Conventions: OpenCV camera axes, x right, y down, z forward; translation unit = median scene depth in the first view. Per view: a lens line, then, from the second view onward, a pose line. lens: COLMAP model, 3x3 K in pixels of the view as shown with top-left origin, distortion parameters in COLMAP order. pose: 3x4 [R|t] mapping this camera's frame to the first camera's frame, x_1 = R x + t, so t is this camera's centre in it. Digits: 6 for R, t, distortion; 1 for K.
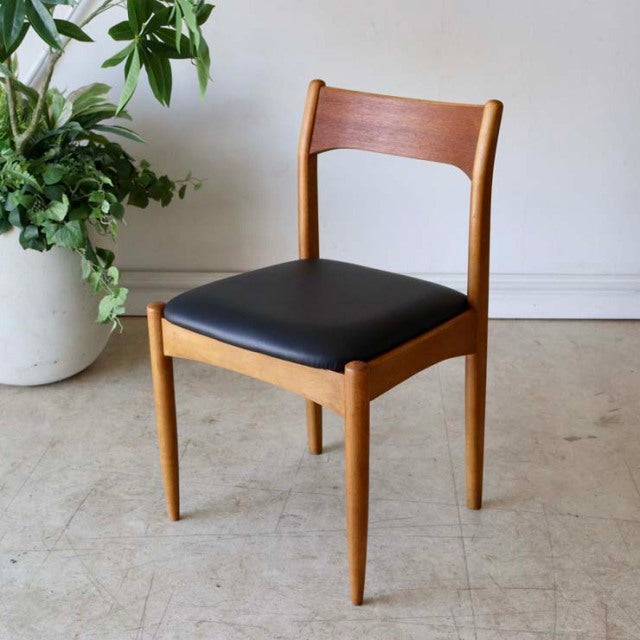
lens RADIAL K [[1152.2, 0, 320.0], [0, 1152.2, 320.0], [0, 0, 1]] dist [-0.020237, 0.127544]
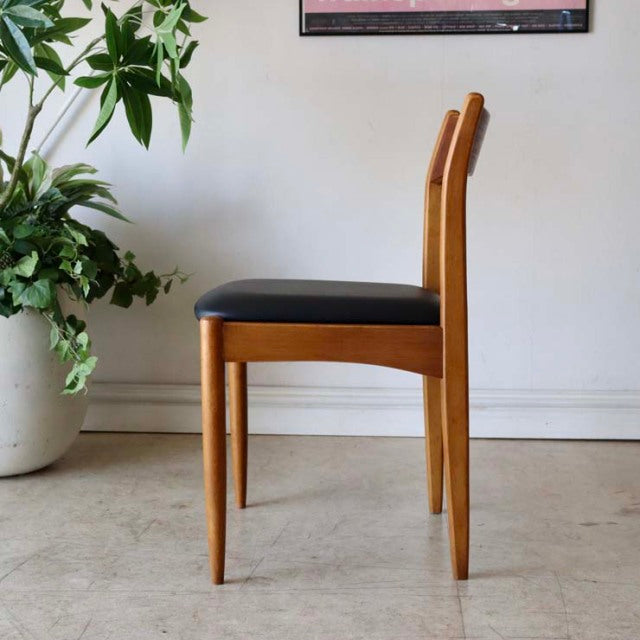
lens RADIAL K [[1152.2, 0, 320.0], [0, 1152.2, 320.0], [0, 0, 1]] dist [-0.020237, 0.127544]
pose [[0.999638, 0.010632, -0.024731, 0.035033], [-0.016400, 0.969053, -0.246306, 0.175971], [0.021347, 0.246622, 0.968877, 0.110407]]
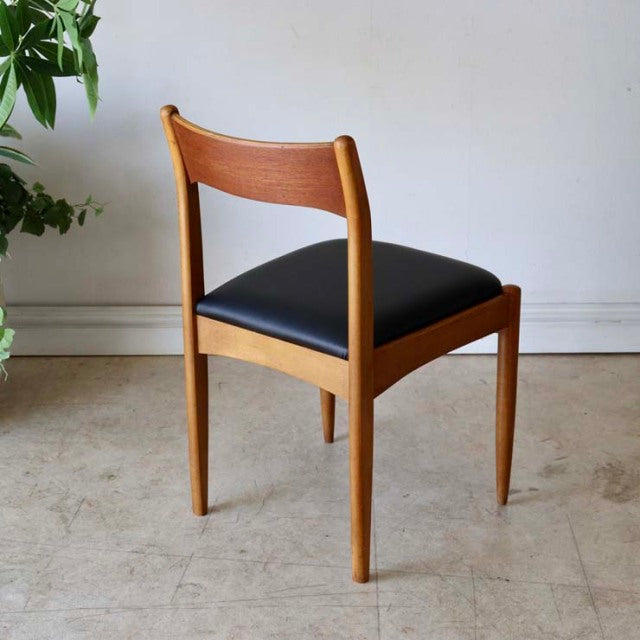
lens RADIAL K [[1329.3, 0, 320.0], [0, 1329.3, 320.0], [0, 0, 1]] dist [0.020469, 0.265992]
pose [[0.999758, -0.011188, 0.018966, 0.053118], [0.011458, 0.999834, -0.014140, -0.018449], [-0.018804, 0.014354, 0.999720, -0.038179]]
